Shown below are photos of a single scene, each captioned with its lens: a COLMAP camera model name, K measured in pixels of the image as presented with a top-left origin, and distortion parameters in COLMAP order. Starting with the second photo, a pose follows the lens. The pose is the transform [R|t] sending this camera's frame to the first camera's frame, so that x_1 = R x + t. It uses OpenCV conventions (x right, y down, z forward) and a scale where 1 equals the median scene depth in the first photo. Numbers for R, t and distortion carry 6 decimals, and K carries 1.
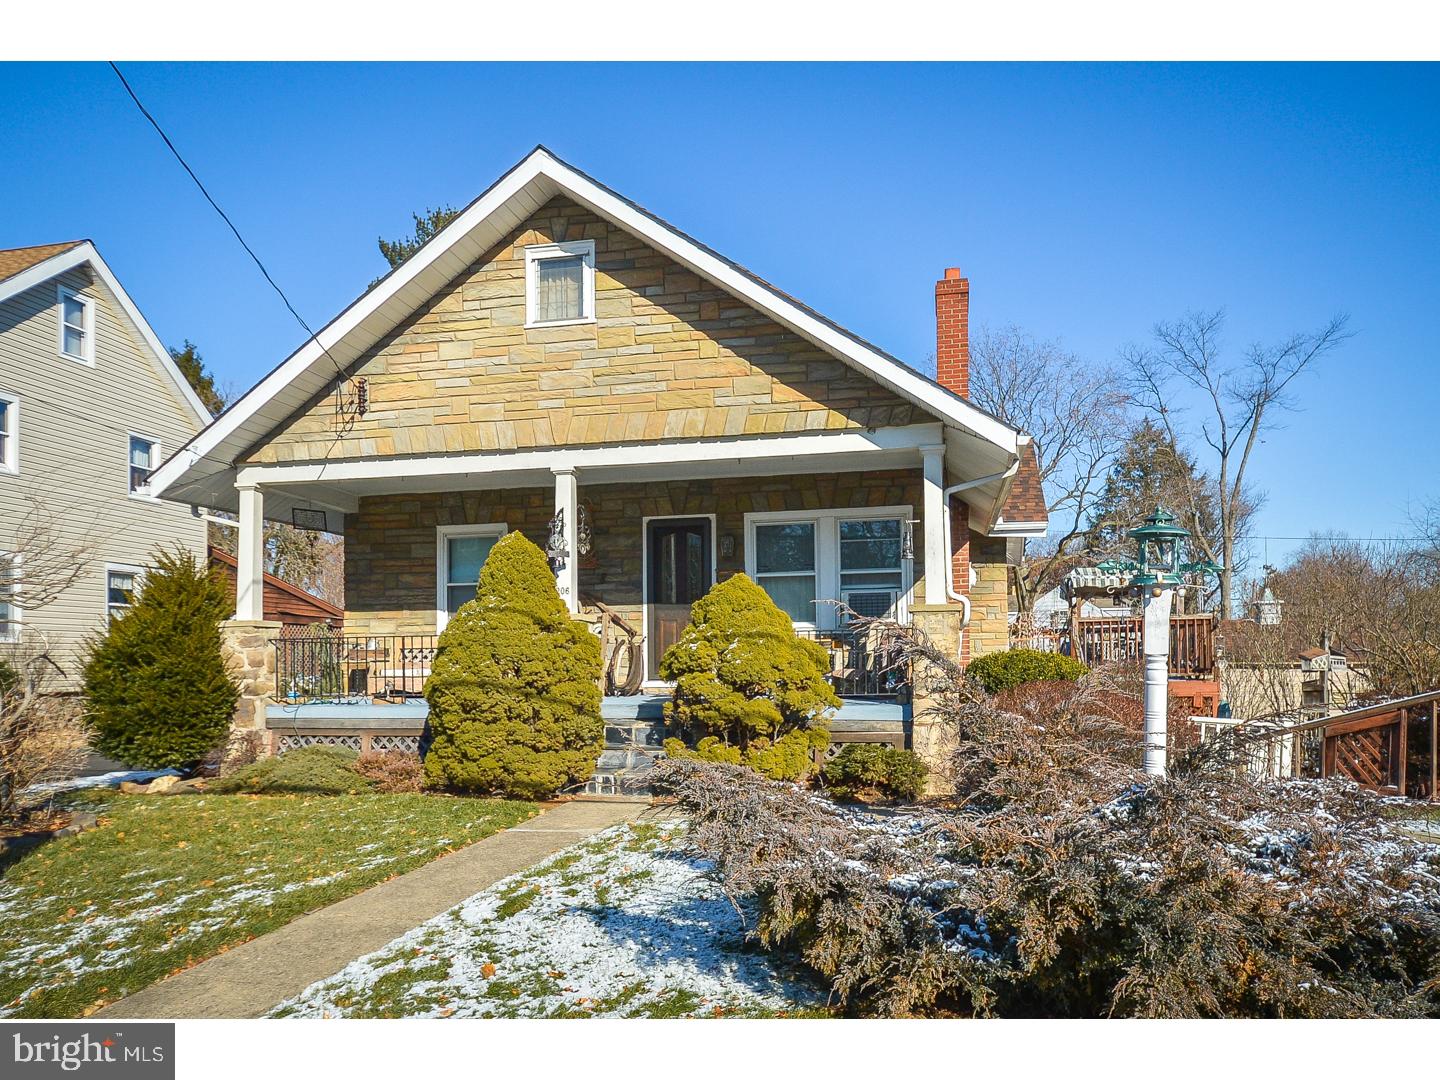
lens RADIAL K [[1000.3, 0, 718.7], [0, 1000.3, 539.0], [0, 0, 1]] dist [0.005009, 0.001426]
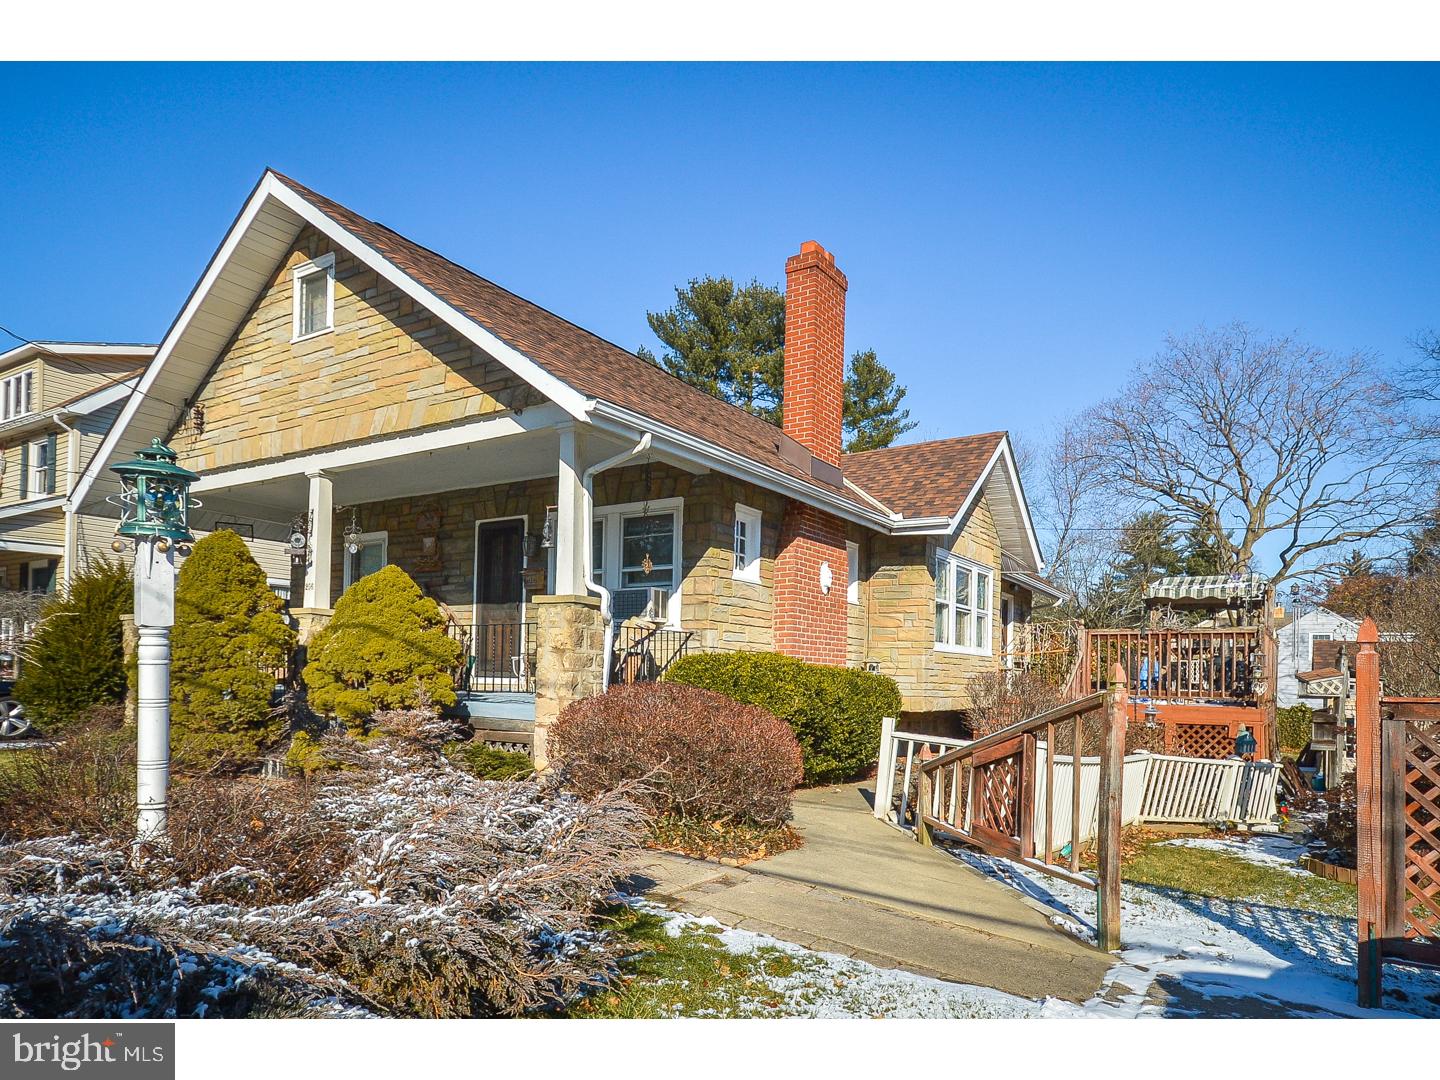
lens RADIAL K [[881.9, 0, 730.5], [0, 881.9, 583.6], [0, 0, 1]] dist [0.007235, 0.000819]
pose [[0.937707, -0.007328, -0.347350, 0.578888], [0.012972, 0.999819, 0.013927, 0.040321], [0.347185, -0.017565, 0.937632, 0.268098]]
